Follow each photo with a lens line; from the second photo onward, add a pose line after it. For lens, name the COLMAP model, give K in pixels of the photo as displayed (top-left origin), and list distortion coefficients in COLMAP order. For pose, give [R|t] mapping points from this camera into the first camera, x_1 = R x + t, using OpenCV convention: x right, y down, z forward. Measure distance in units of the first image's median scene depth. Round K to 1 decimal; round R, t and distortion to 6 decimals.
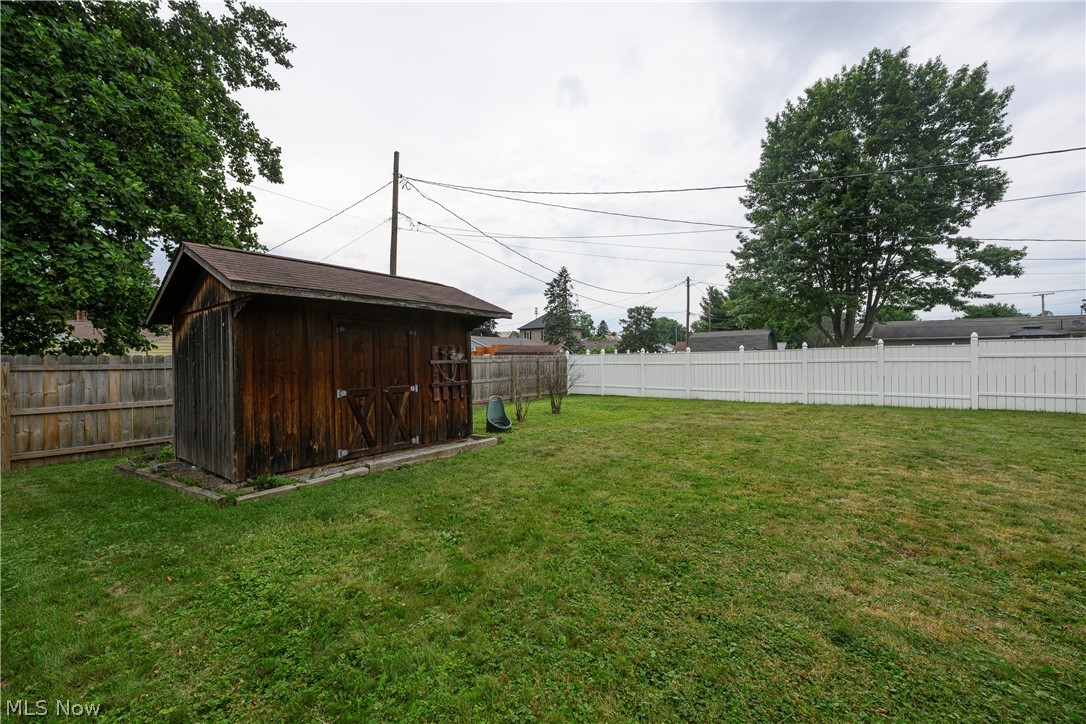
lens RADIAL K [[429.0, 0, 540.7], [0, 429.0, 360.3], [0, 0, 1]] dist [0.000749, -0.000295]
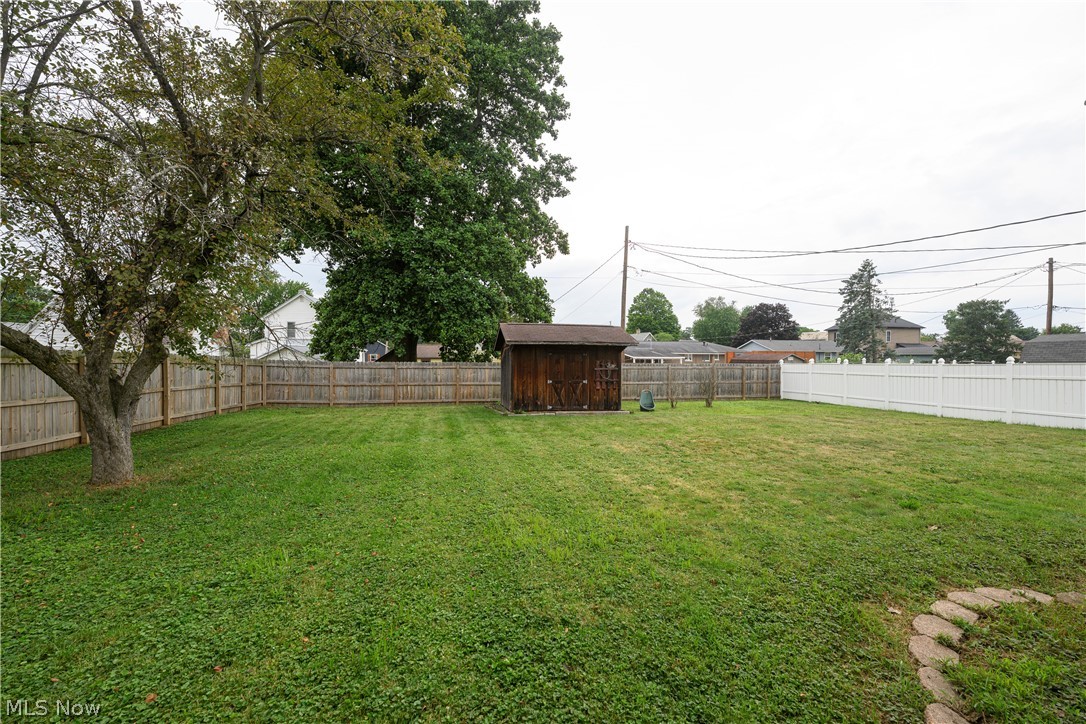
lens RADIAL K [[429.0, 0, 539.4], [0, 429.0, 360.8], [0, 0, 1]] dist [0.000749, -0.000295]
pose [[0.759651, 0.015049, -0.650157, 0.378029], [-0.016170, 0.999860, 0.004250, -0.017079], [0.650130, 0.007285, 0.759788, -0.303032]]
